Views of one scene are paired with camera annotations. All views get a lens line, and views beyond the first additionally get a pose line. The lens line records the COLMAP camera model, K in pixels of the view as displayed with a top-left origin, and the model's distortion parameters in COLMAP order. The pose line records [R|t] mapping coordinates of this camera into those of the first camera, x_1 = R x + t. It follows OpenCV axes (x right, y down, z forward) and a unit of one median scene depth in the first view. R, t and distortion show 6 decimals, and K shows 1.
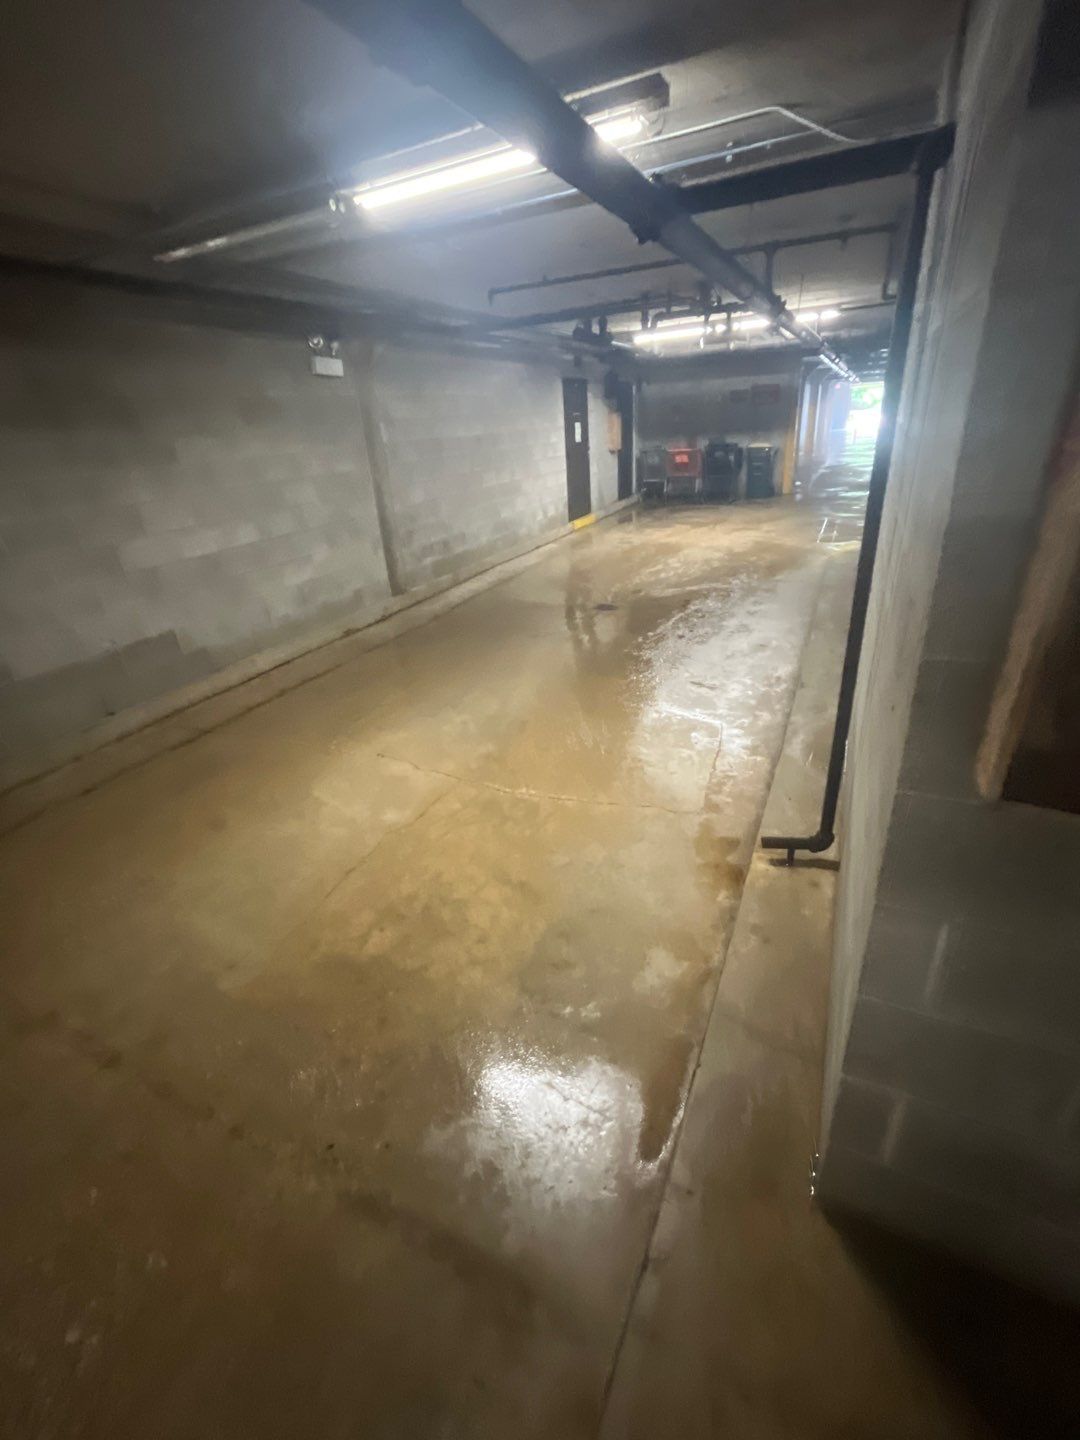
lens RADIAL K [[639.7, 0, 540.0], [0, 639.7, 720.0], [0, 0, 1]] dist [-0.000236, -0.000516]
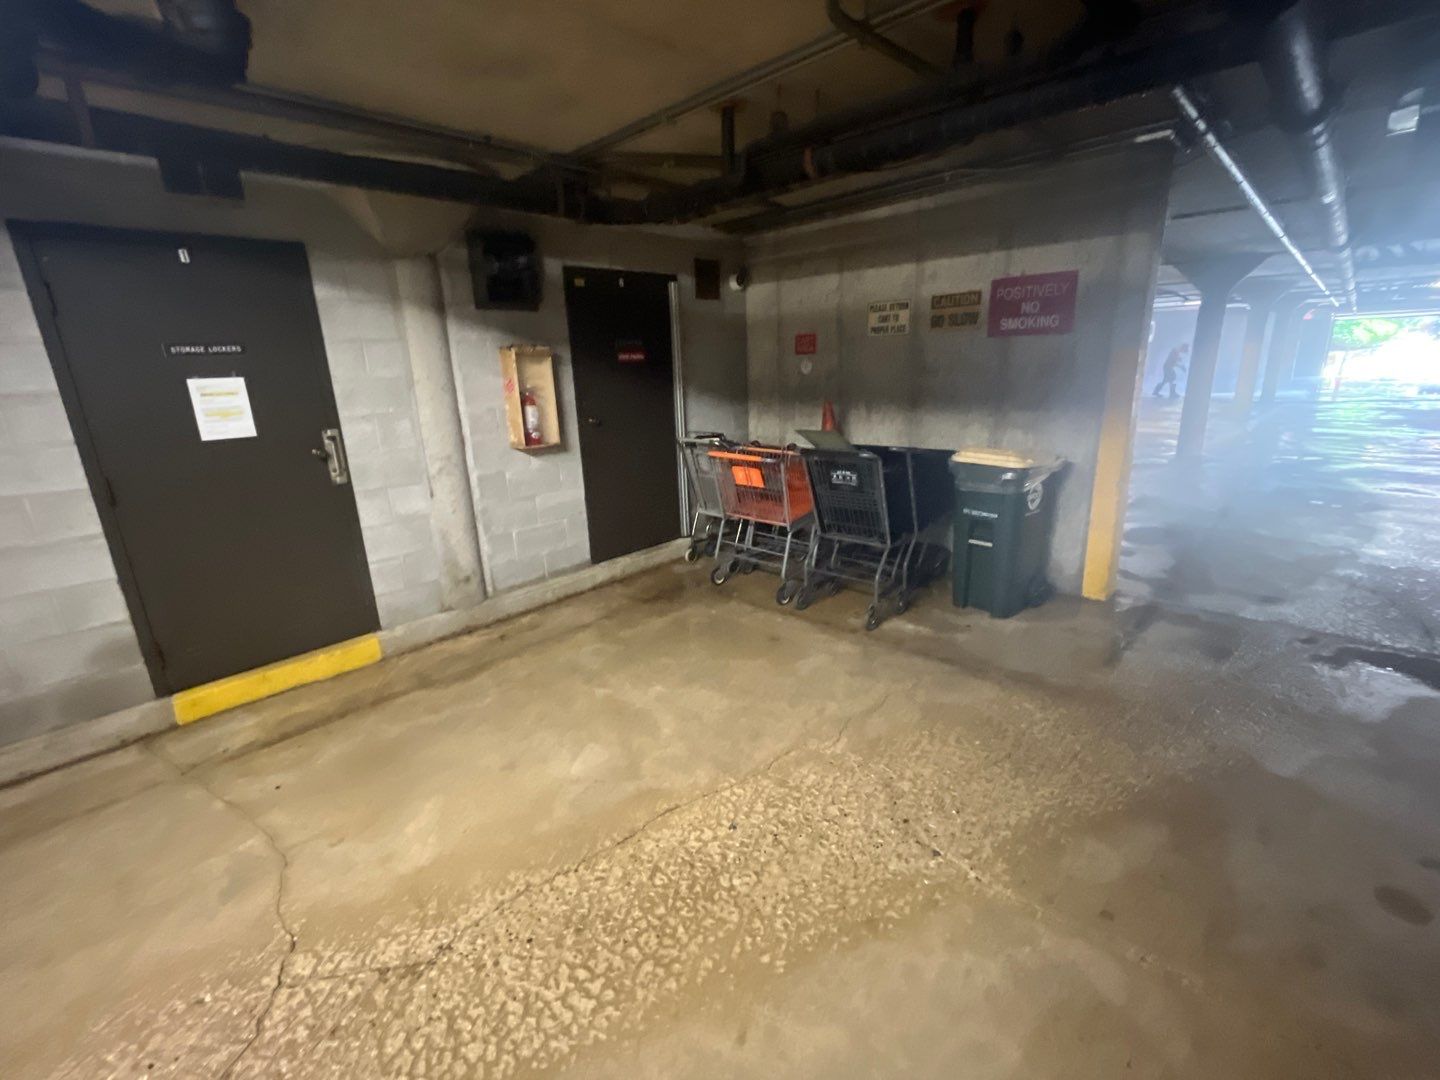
lens RADIAL K [[639.7, 0, 712.2], [0, 639.7, 542.5], [0, 0, 1]] dist [-0.000236, -0.000516]
pose [[0.945419, 0.110024, -0.306721, 0.310713], [-0.154064, 0.980348, -0.123218, -0.326711], [0.287136, 0.163747, 0.943790, 0.669283]]
